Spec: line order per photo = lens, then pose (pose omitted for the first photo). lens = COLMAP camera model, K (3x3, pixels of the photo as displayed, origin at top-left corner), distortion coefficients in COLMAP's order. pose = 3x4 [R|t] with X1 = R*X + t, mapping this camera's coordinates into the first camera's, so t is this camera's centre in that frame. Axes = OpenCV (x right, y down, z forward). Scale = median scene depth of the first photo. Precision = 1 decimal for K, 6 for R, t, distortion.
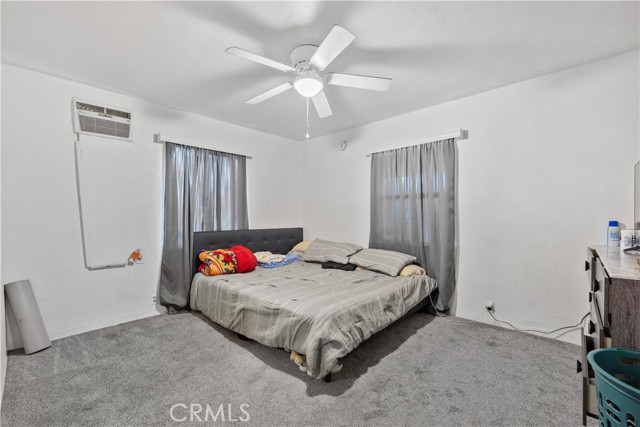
lens RADIAL K [[265.9, 0, 323.7], [0, 265.9, 209.7], [0, 0, 1]] dist [0.000346, 0.000248]
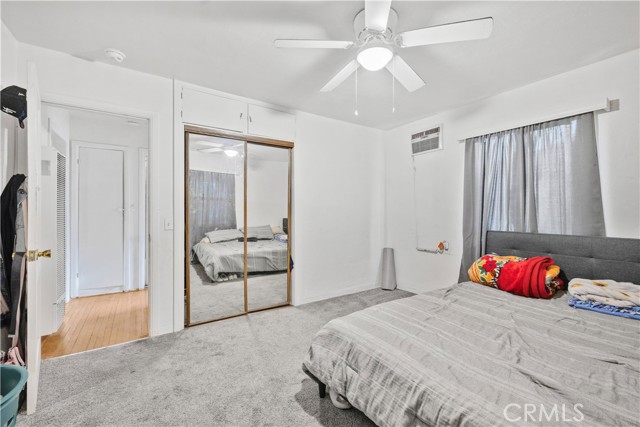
lens RADIAL K [[265.9, 0, 323.7], [0, 265.9, 209.7], [0, 0, 1]] dist [0.000346, 0.000248]
pose [[-0.211421, -0.010804, -0.977335, 0.534726], [0.018847, 0.999708, -0.015129, 0.018938], [0.977213, -0.021618, -0.211156, 0.716560]]
